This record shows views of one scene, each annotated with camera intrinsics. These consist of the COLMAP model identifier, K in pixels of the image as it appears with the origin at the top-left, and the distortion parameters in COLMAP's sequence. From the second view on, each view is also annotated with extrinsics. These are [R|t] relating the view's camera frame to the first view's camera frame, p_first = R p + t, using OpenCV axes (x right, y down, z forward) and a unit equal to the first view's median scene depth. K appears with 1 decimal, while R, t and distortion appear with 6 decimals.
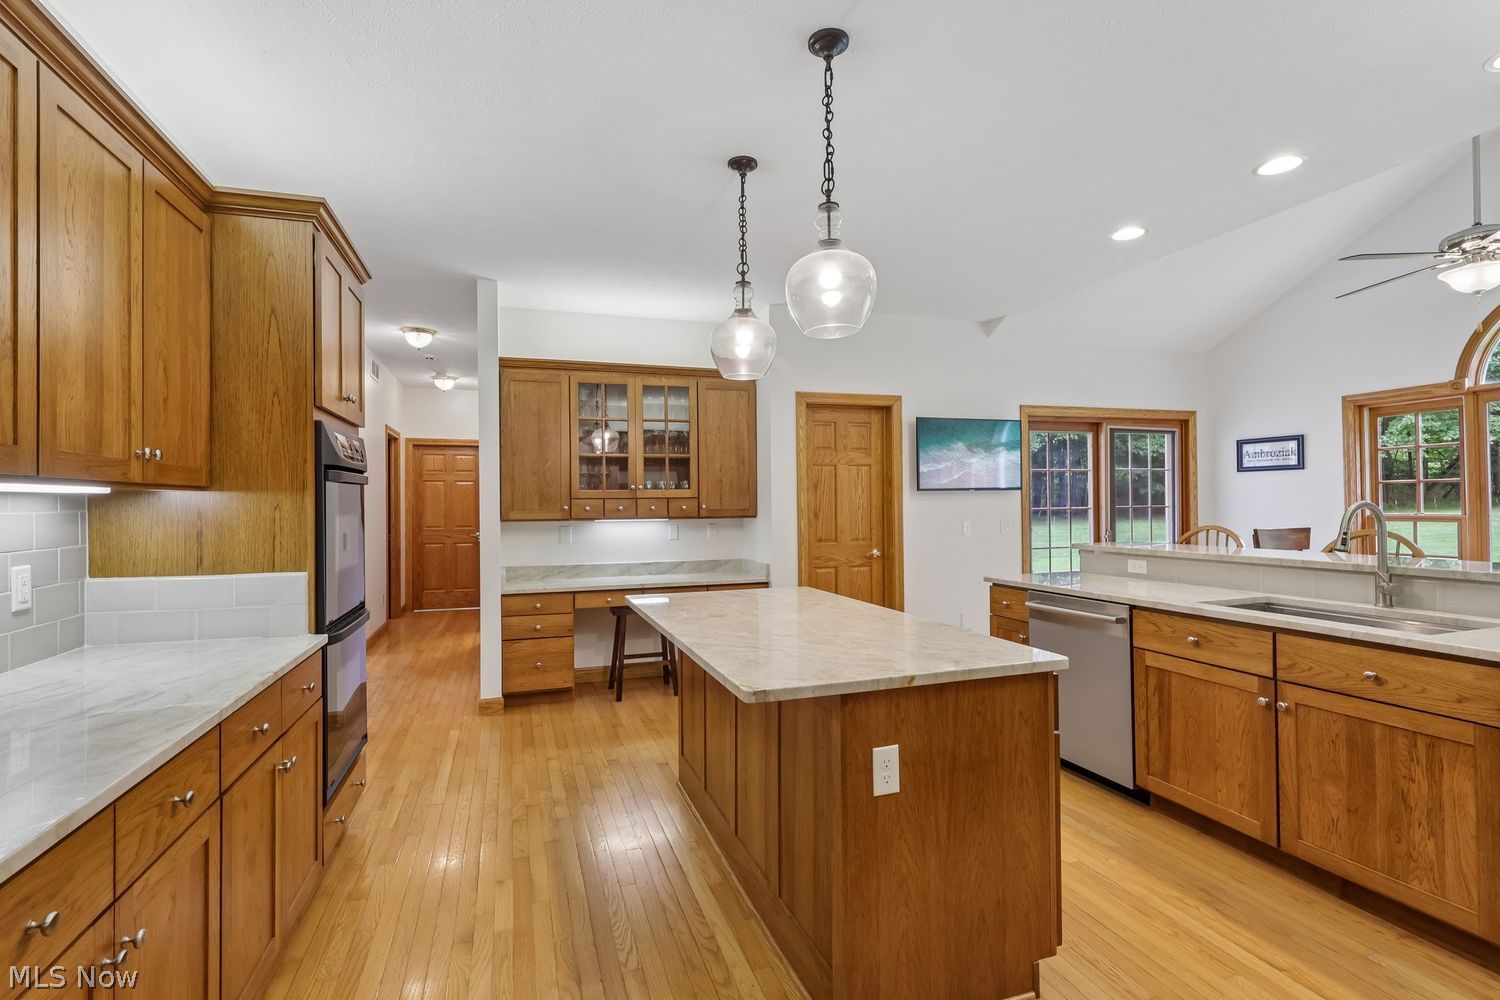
lens RADIAL K [[694.9, 0, 744.2], [0, 694.9, 498.8], [0, 0, 1]] dist [0.000040, -0.000228]
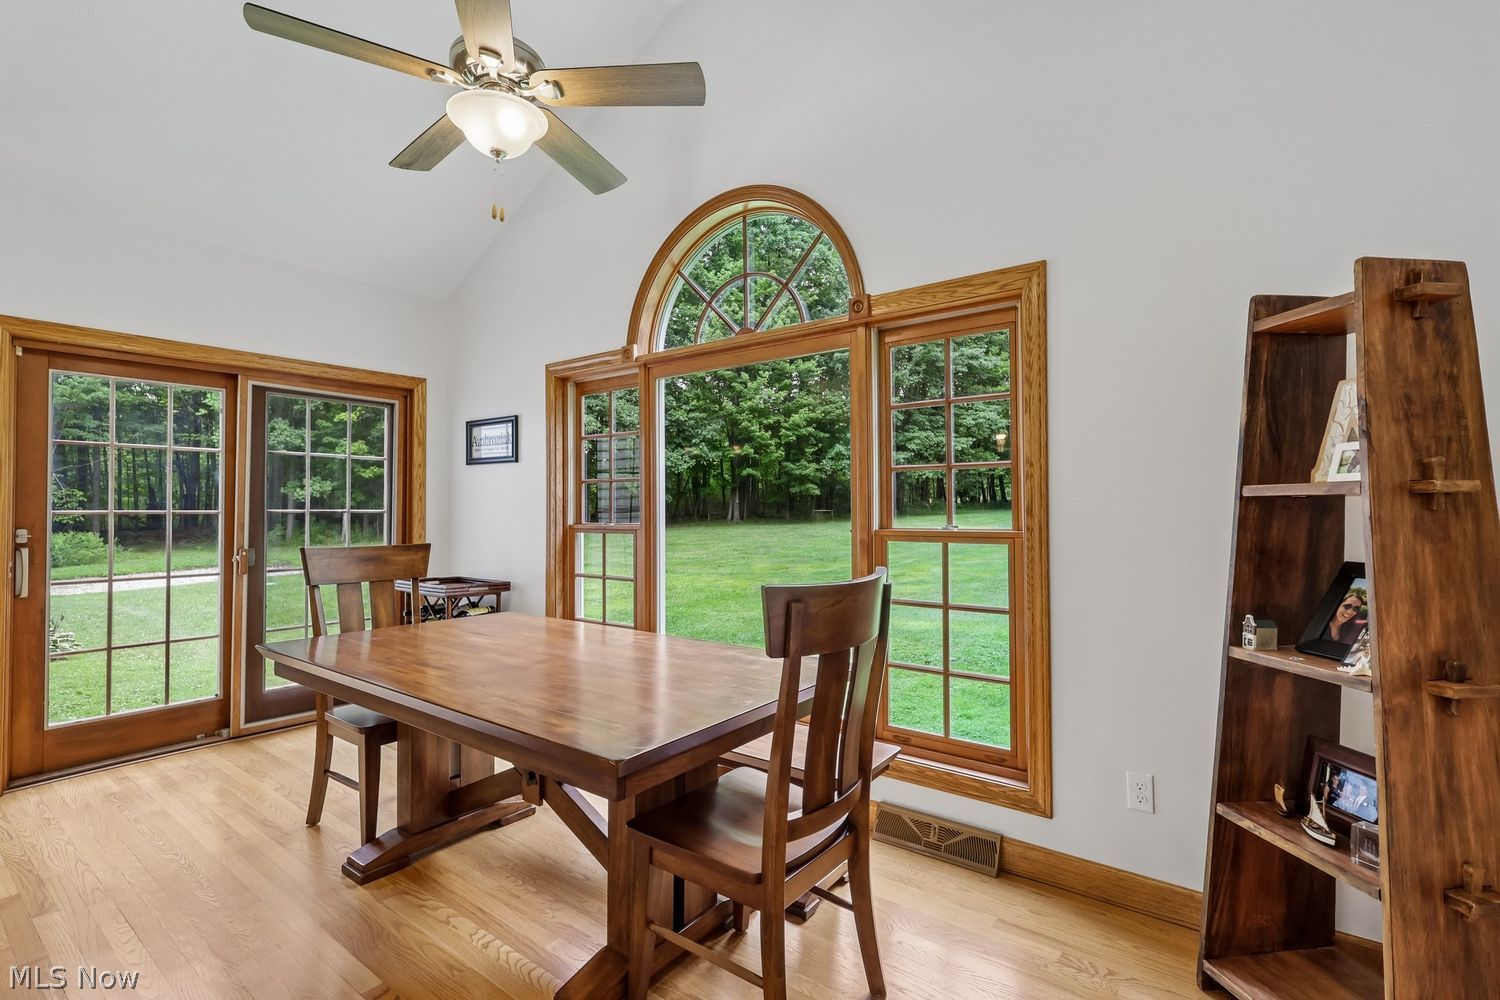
lens RADIAL K [[690.6, 0, 736.6], [0, 690.6, 509.1], [0, 0, 1]] dist [-0.000356, -0.000173]
pose [[0.830828, 0.016205, 0.556294, 0.628234], [-0.018218, 0.999832, -0.001918, 0.004995], [-0.556231, -0.008541, 0.830984, 0.273316]]
